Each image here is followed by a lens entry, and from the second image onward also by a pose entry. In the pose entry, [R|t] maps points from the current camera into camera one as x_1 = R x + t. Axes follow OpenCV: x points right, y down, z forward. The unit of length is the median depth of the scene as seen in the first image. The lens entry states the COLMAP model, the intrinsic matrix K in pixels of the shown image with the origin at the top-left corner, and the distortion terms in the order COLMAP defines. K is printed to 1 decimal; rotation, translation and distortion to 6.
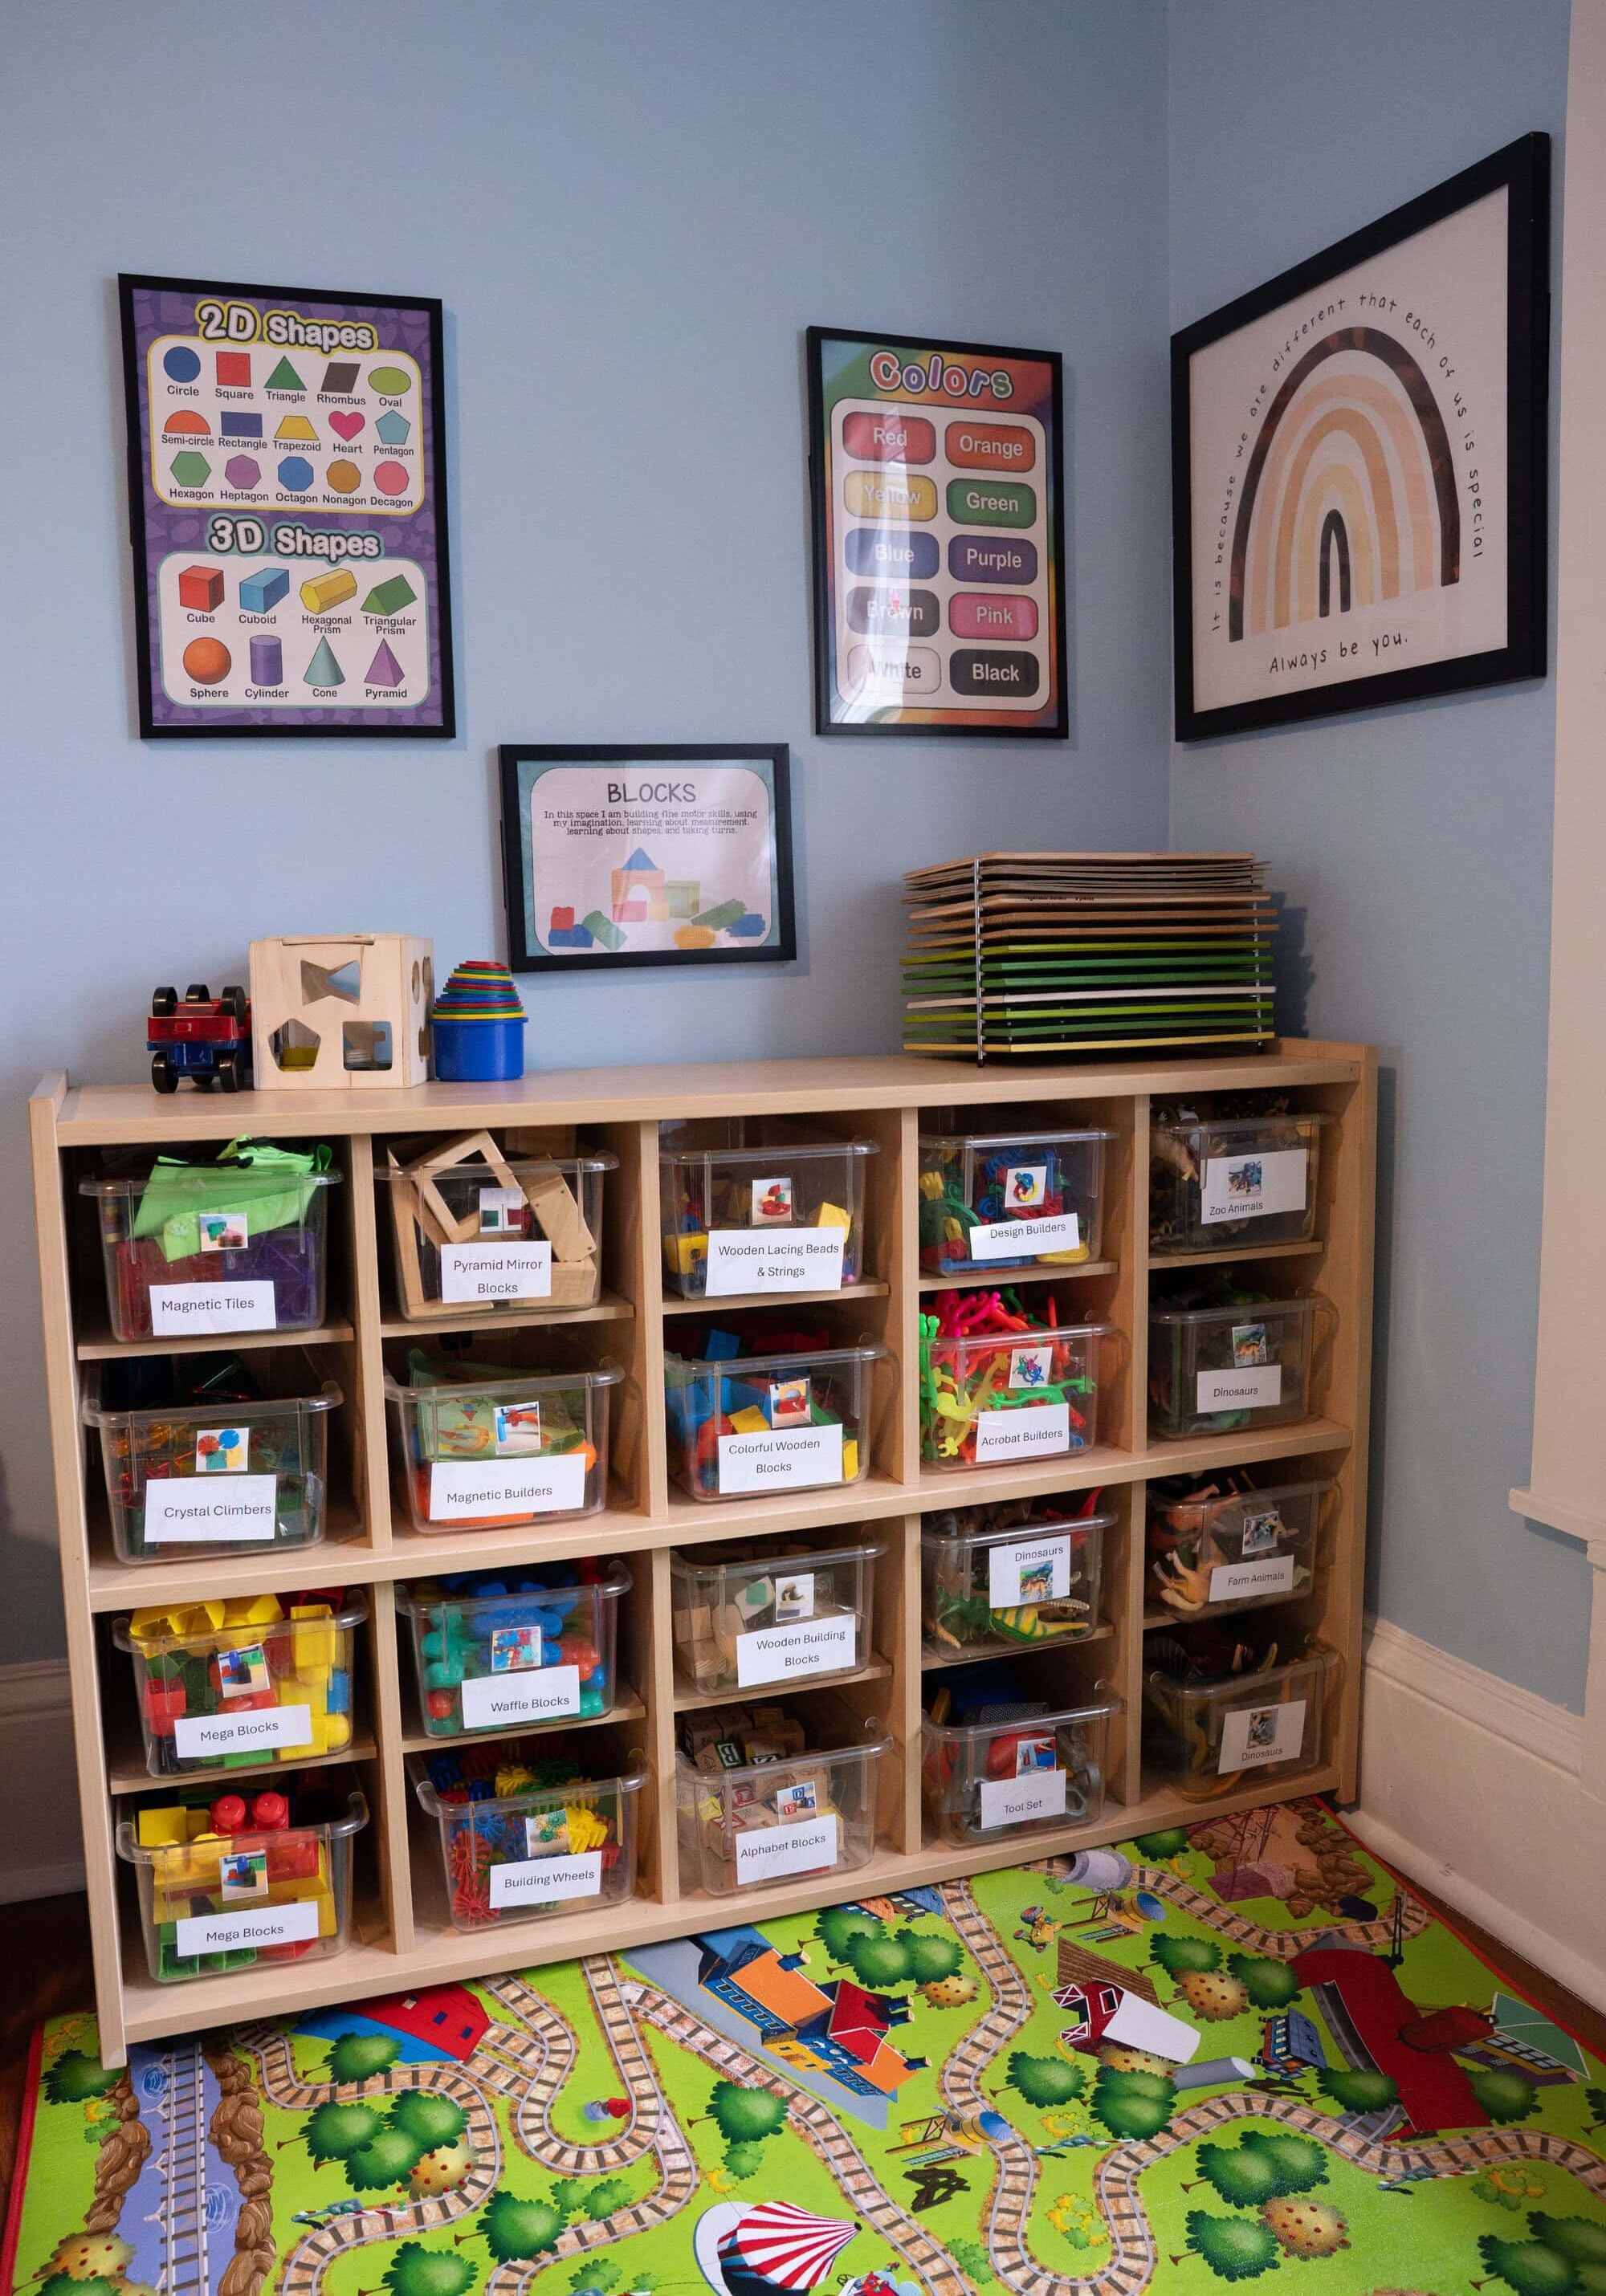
lens RADIAL K [[1814.6, 0, 803.0], [0, 1814.6, 1130.7], [0, 0, 1]] dist [-0.086509, 0.013526]
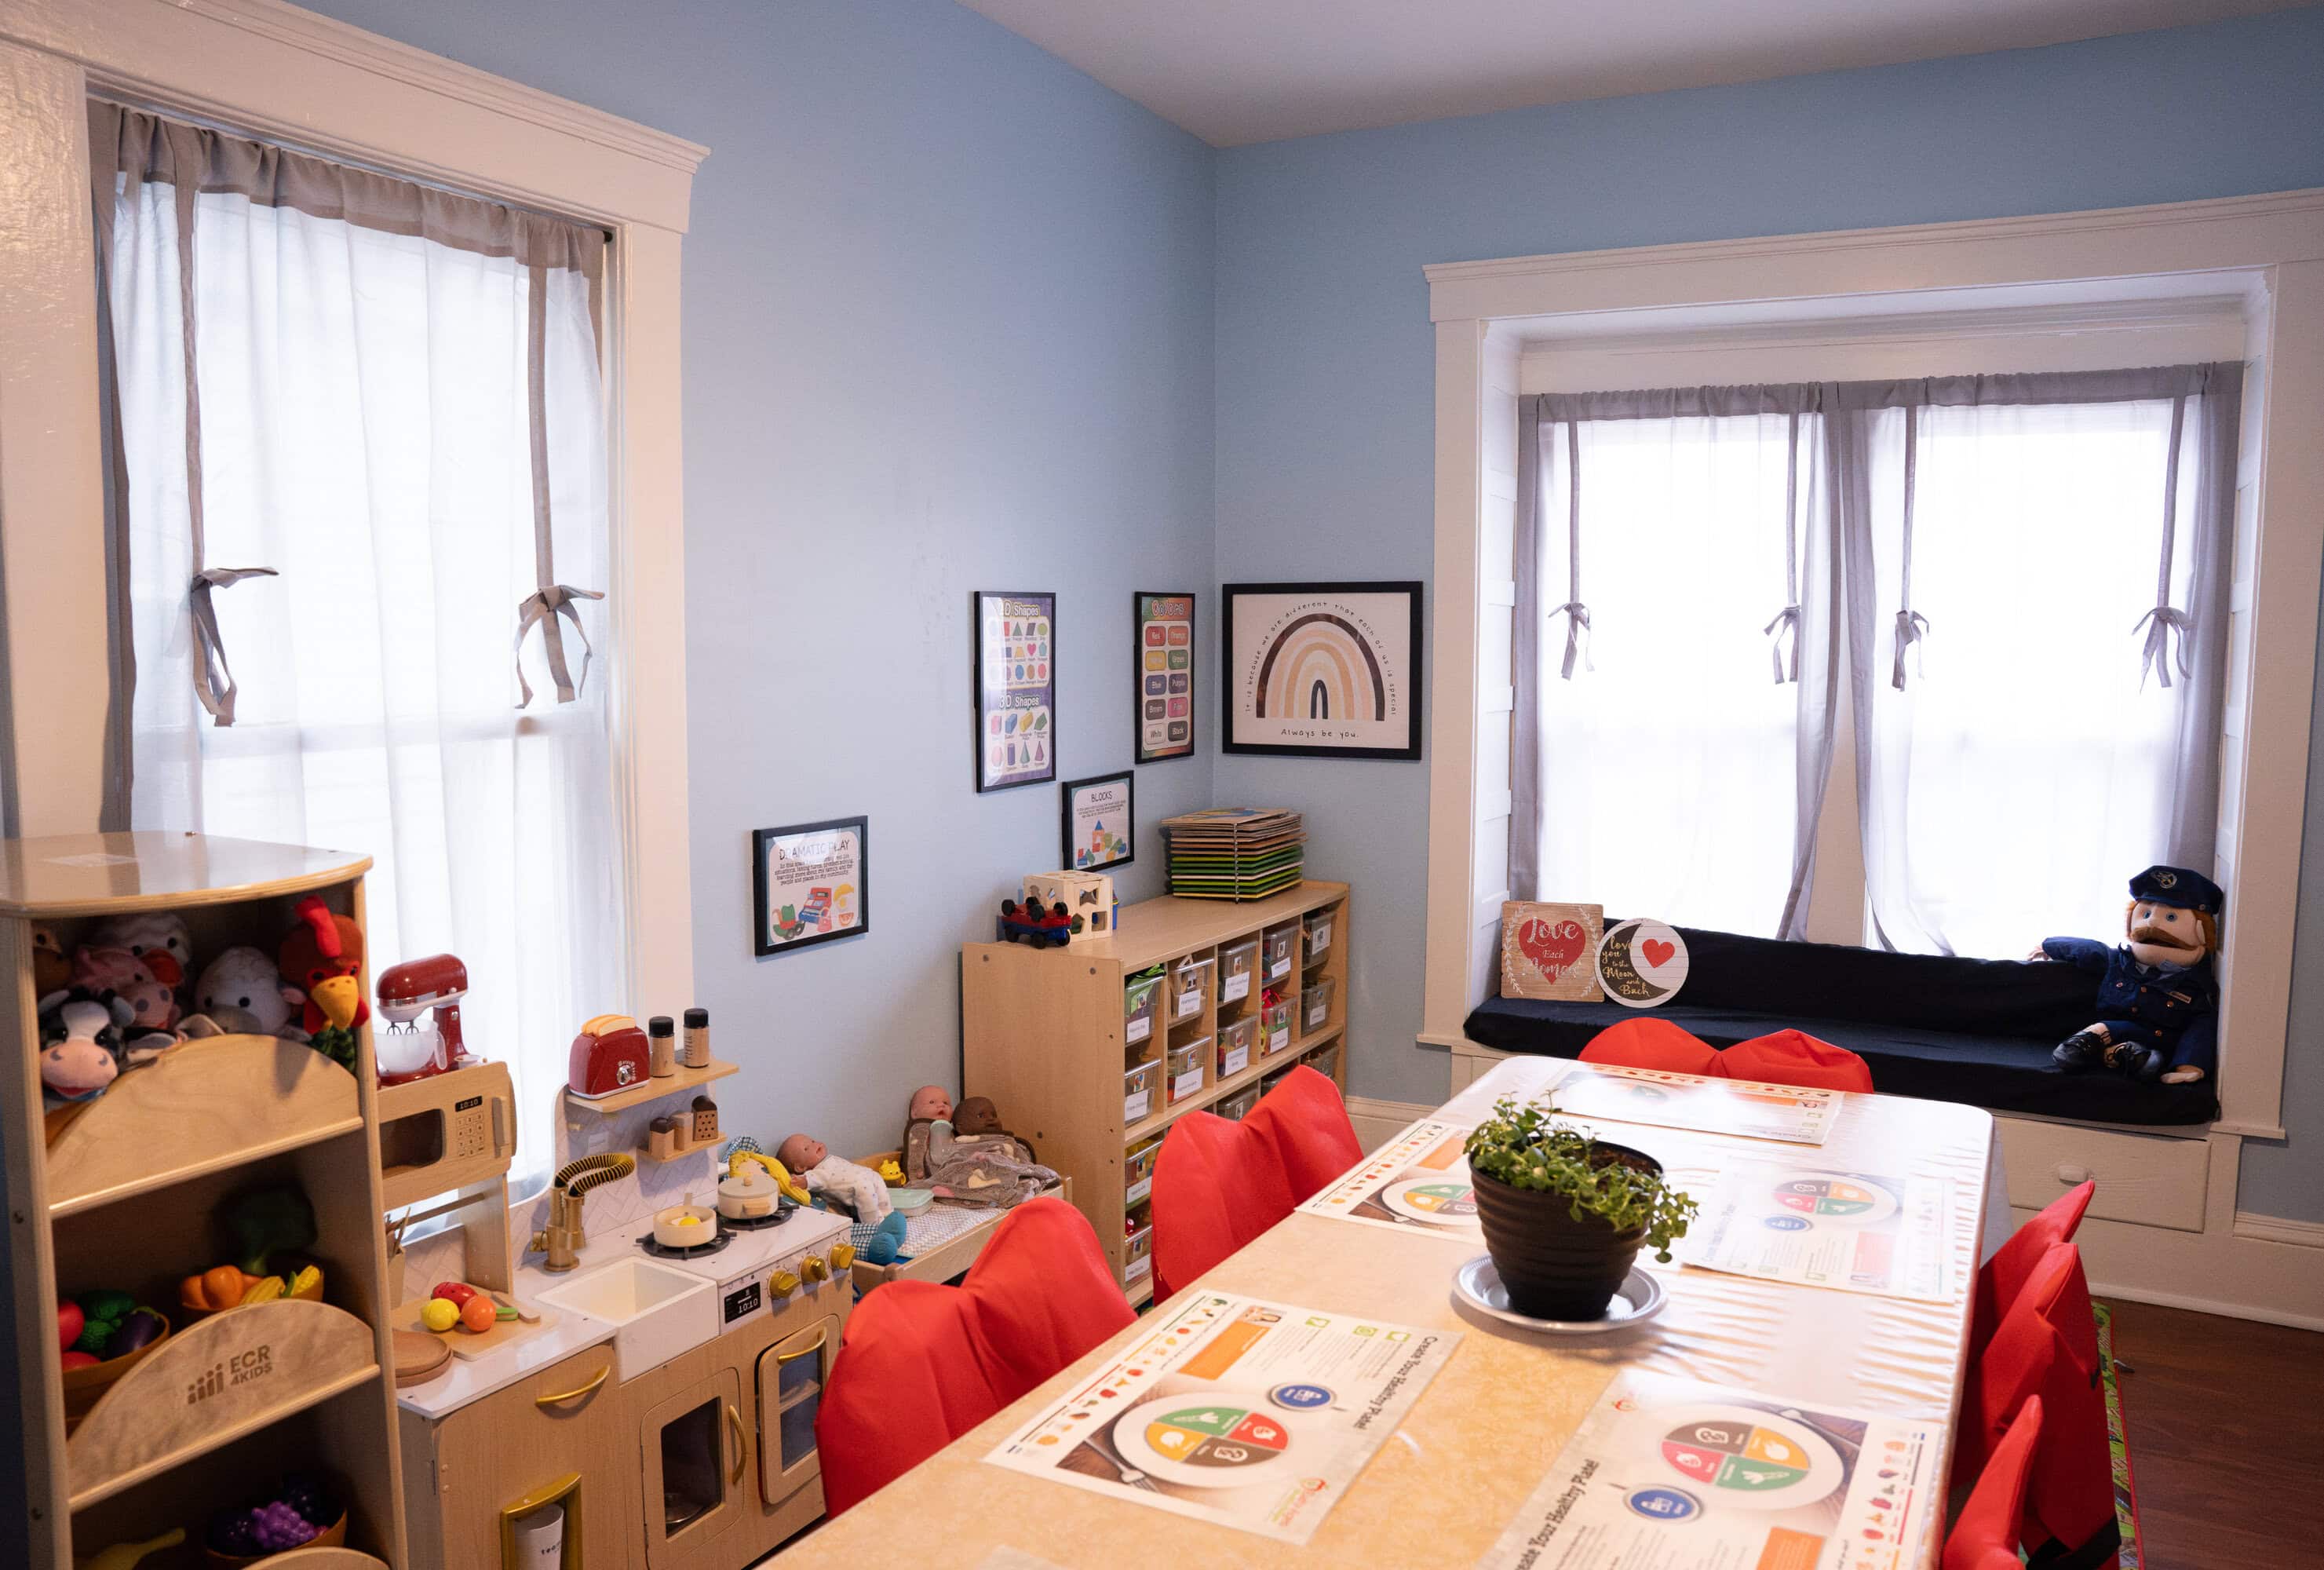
lens RADIAL K [[1830.1, 0, 1164.5], [0, 1830.1, 799.2], [0, 0, 1]] dist [-0.008937, -0.000204]
pose [[0.732225, -0.055174, 0.678824, -1.723421], [0.061300, 0.998007, 0.014994, -0.226743], [-0.678299, 0.030634, 0.734148, -0.830603]]
